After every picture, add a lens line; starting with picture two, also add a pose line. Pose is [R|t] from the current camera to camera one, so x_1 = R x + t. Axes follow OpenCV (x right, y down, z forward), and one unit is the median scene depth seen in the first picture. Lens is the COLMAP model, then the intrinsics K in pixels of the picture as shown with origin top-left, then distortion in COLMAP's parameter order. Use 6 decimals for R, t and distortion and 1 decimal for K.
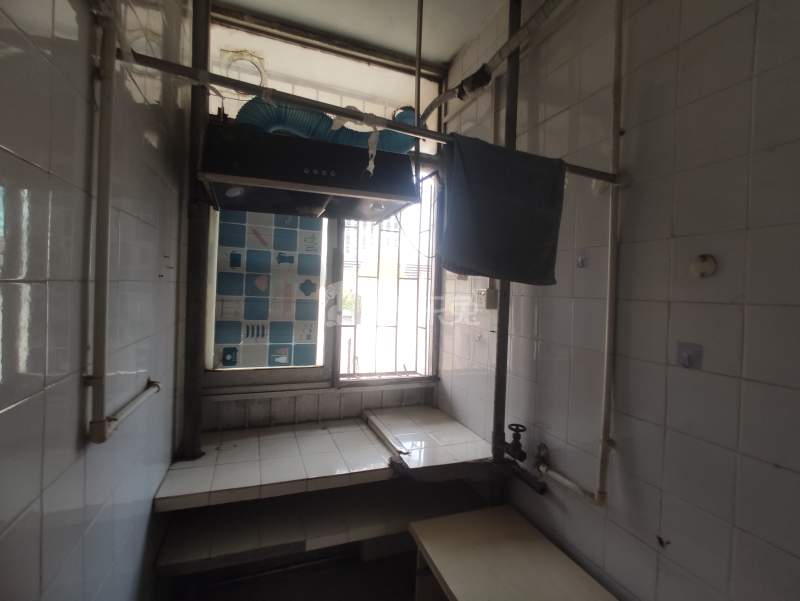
lens RADIAL K [[391.8, 0, 398.2], [0, 391.8, 294.4], [0, 0, 1]] dist [-0.004530, 0.001946]
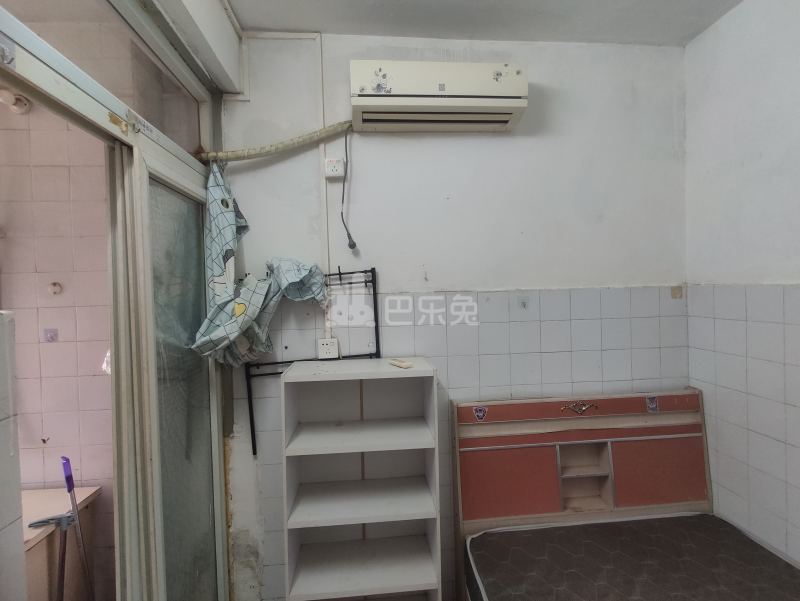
lens RADIAL K [[391.8, 0, 400.4], [0, 391.8, 287.9], [0, 0, 1]] dist [-0.004530, 0.001946]
pose [[0.252795, -0.051730, 0.966136, -0.427059], [0.051583, 0.997870, 0.039932, -0.041127], [-0.966144, 0.039742, 0.254925, -0.744400]]
